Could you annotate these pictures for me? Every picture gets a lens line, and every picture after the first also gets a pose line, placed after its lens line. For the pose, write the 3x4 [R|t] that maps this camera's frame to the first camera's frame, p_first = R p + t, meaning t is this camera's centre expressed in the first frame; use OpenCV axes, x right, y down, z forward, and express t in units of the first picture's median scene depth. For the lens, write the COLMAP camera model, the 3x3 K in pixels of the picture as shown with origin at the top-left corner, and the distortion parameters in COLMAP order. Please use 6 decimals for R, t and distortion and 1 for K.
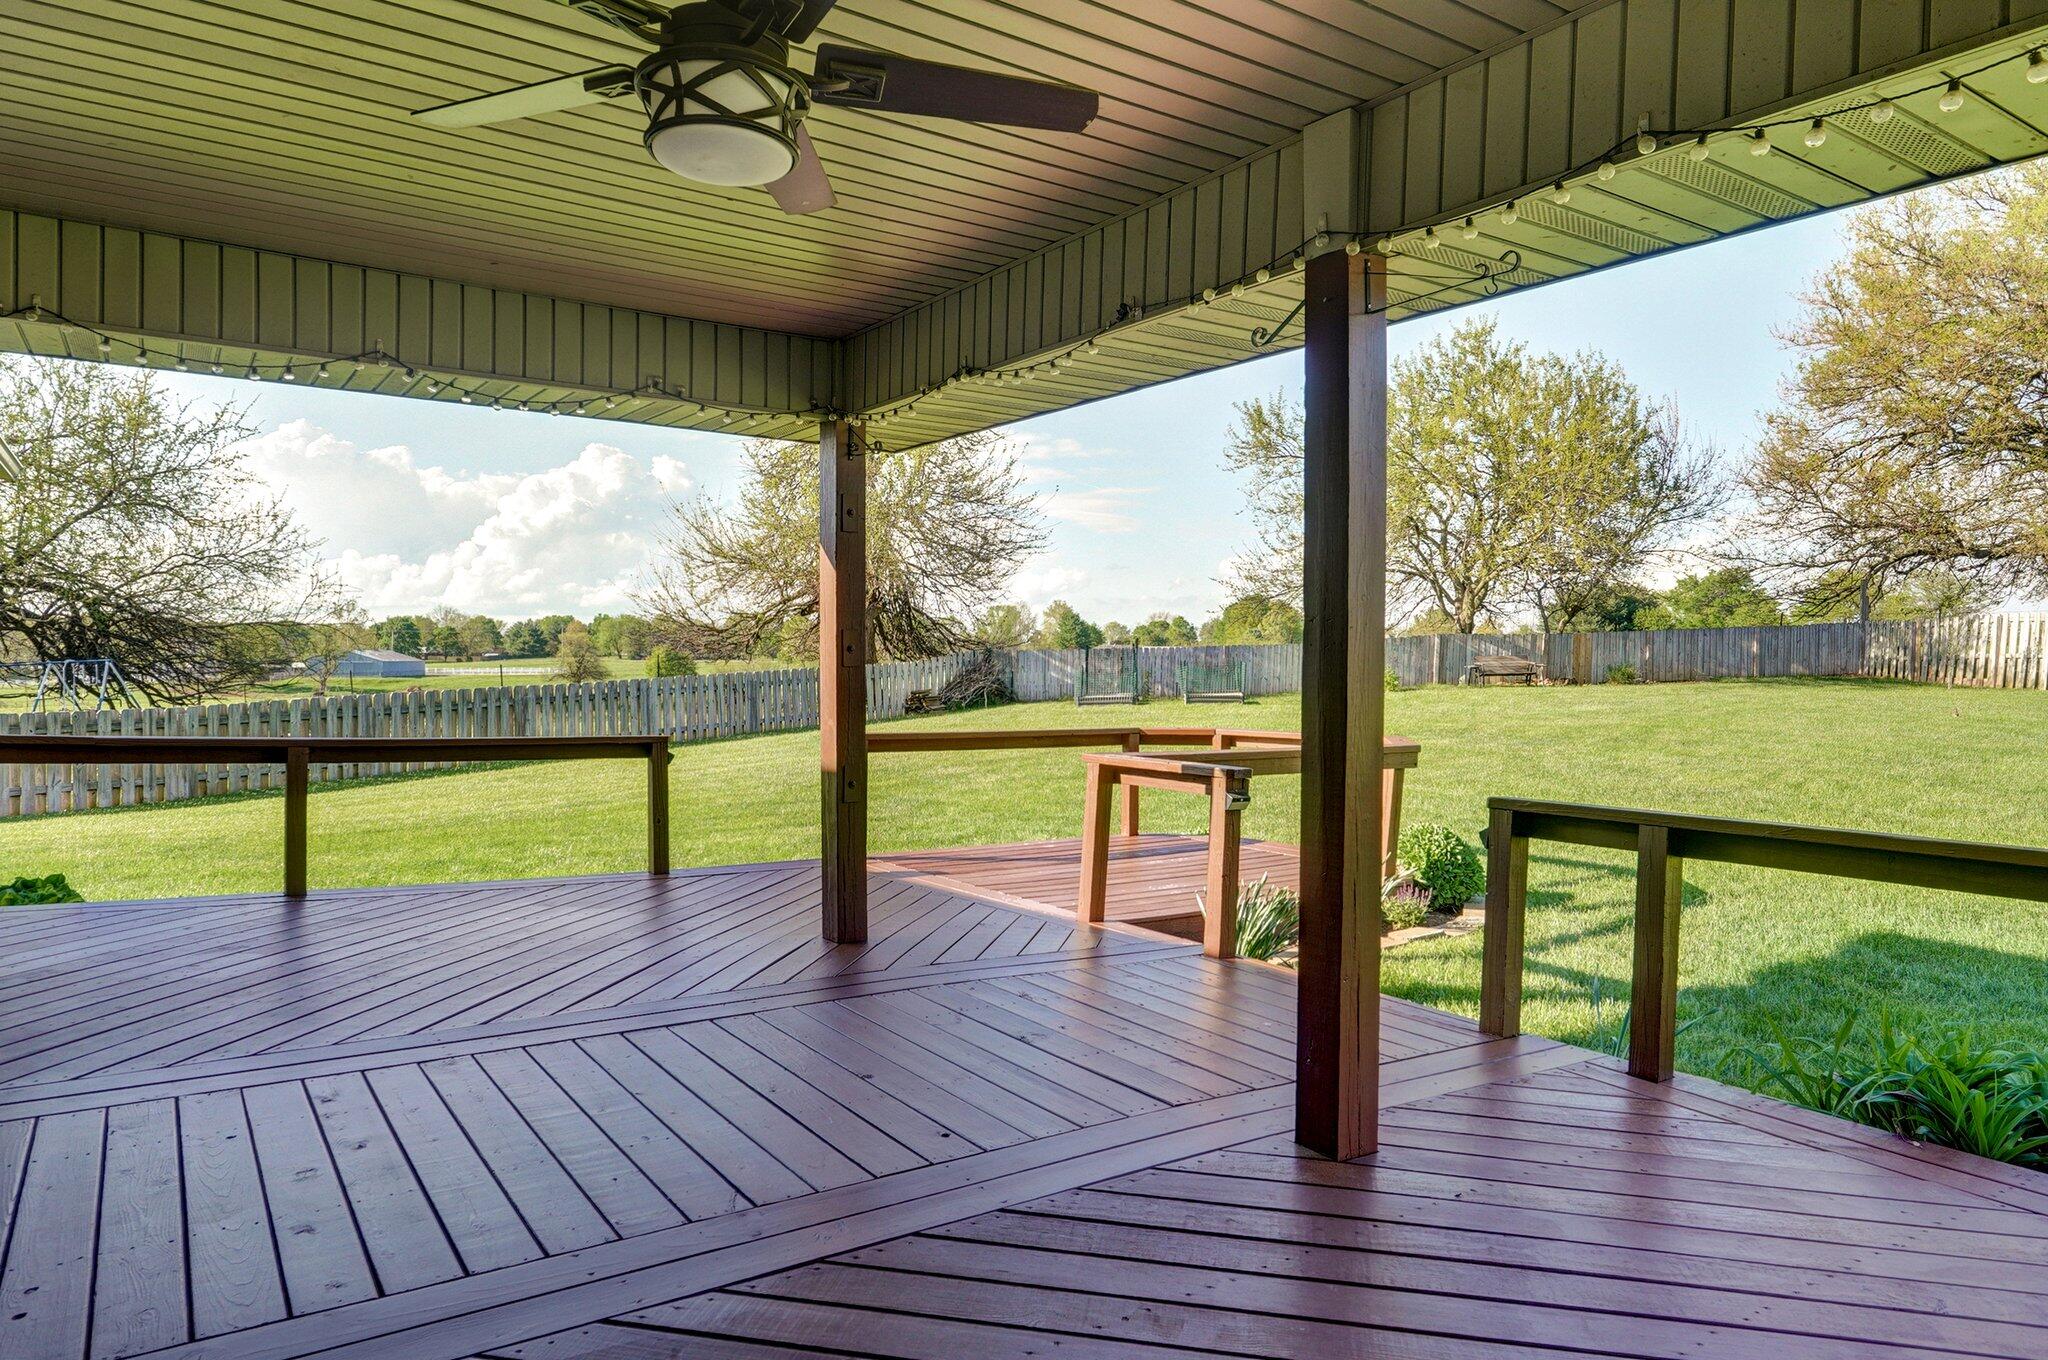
lens RADIAL K [[1244.6, 0, 1009.5], [0, 1244.6, 666.4], [0, 0, 1]] dist [0.003159, 0.001918]
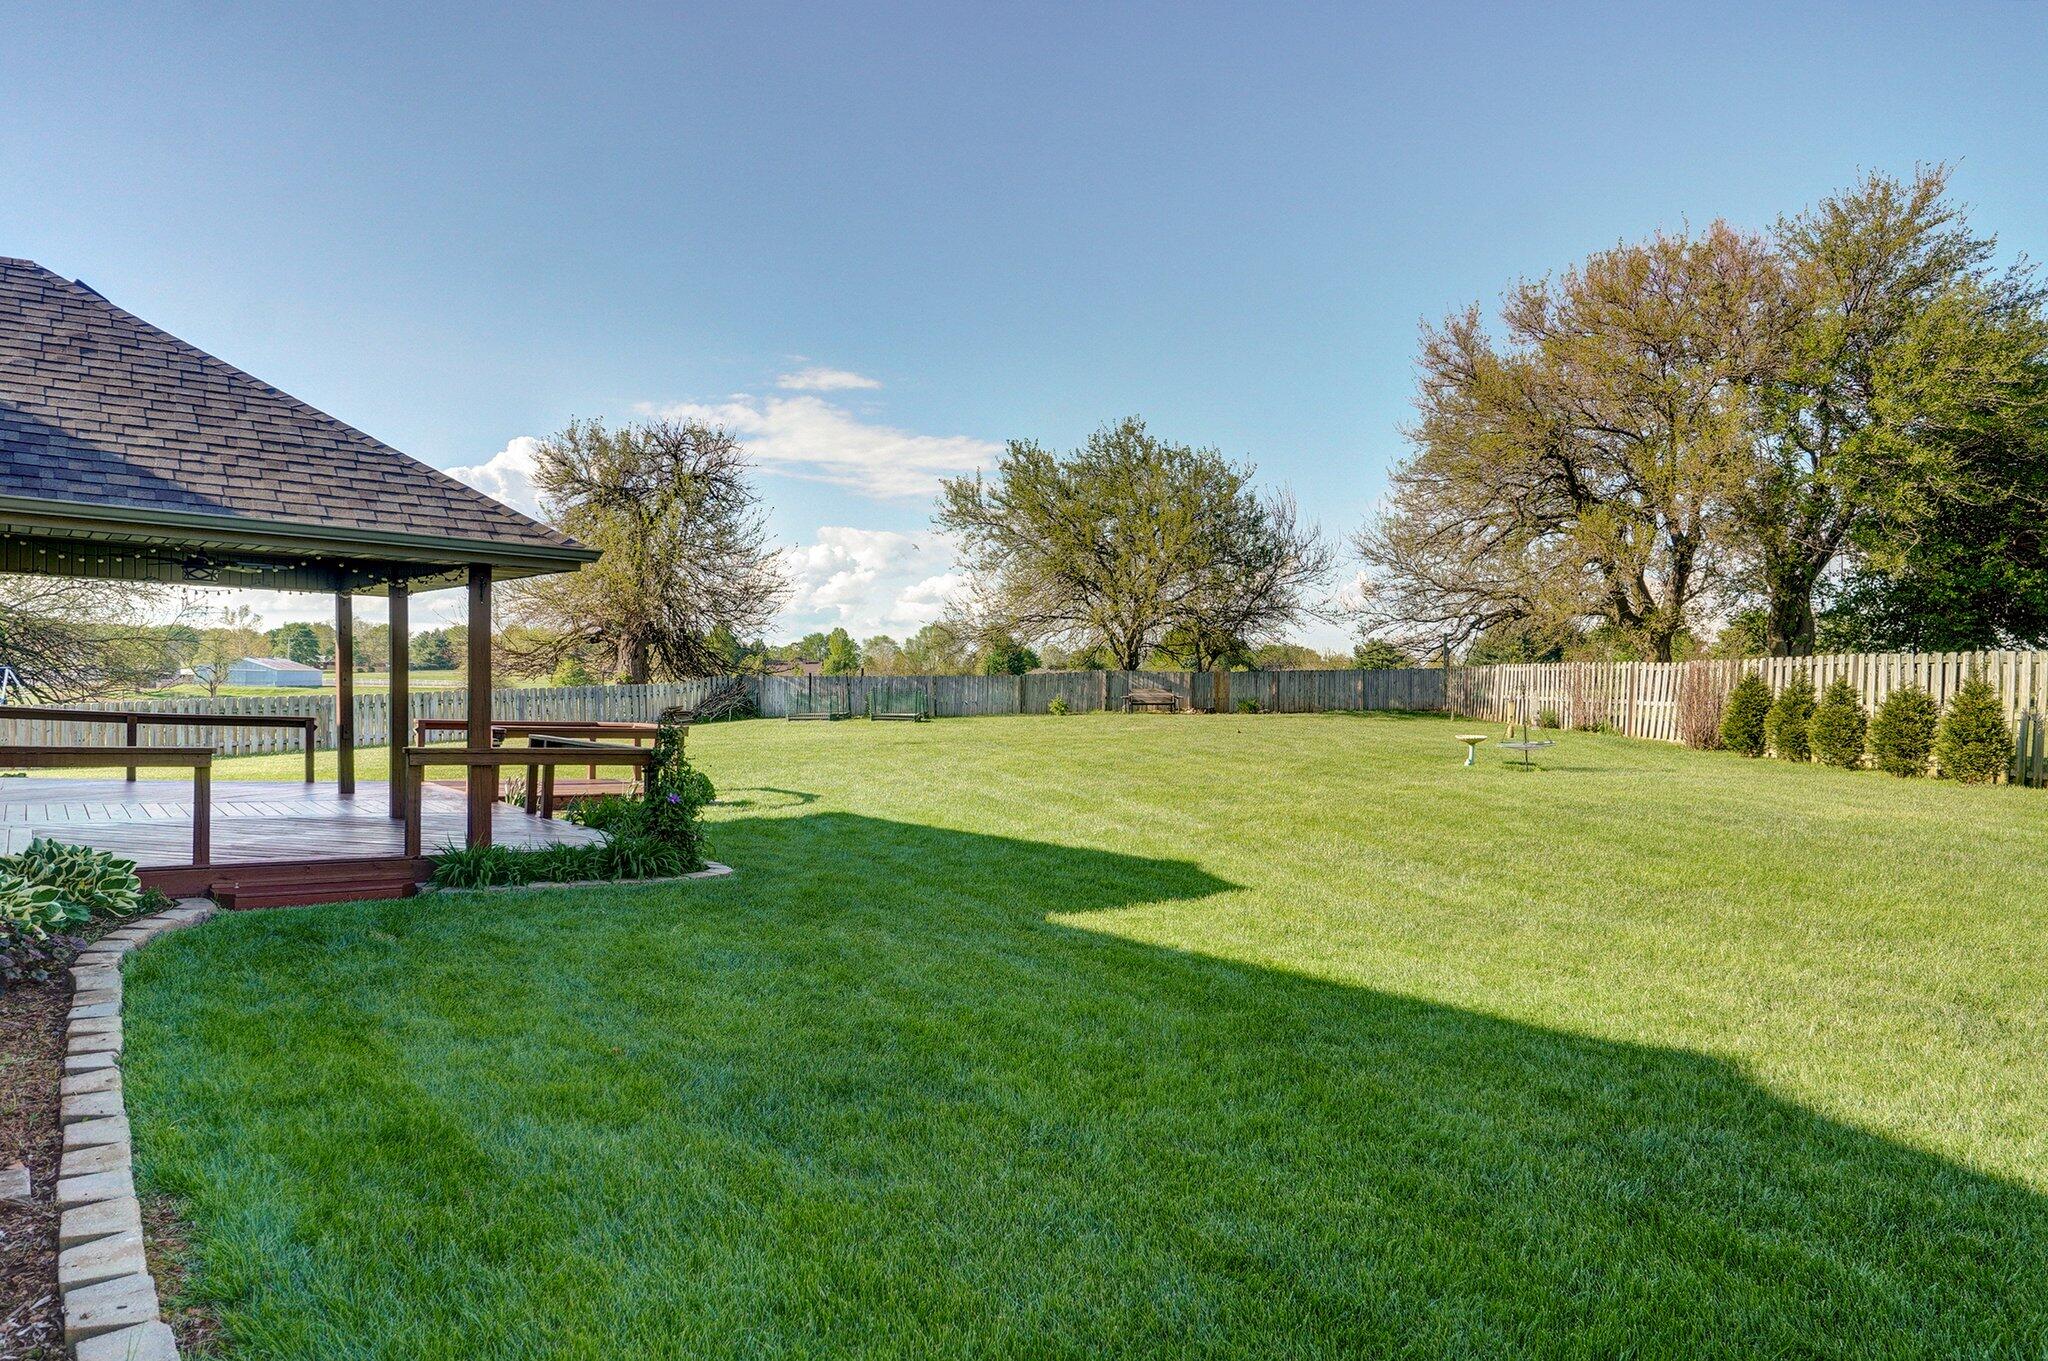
lens RADIAL K [[1368.6, 0, 1032.9], [0, 1368.6, 697.2], [0, 0, 1]] dist [-0.000539, 0.001300]
pose [[0.999221, 0.021181, 0.033297, 0.219176], [-0.021346, 0.999762, 0.004614, -0.003648], [-0.033191, -0.005321, 0.999435, -0.346033]]
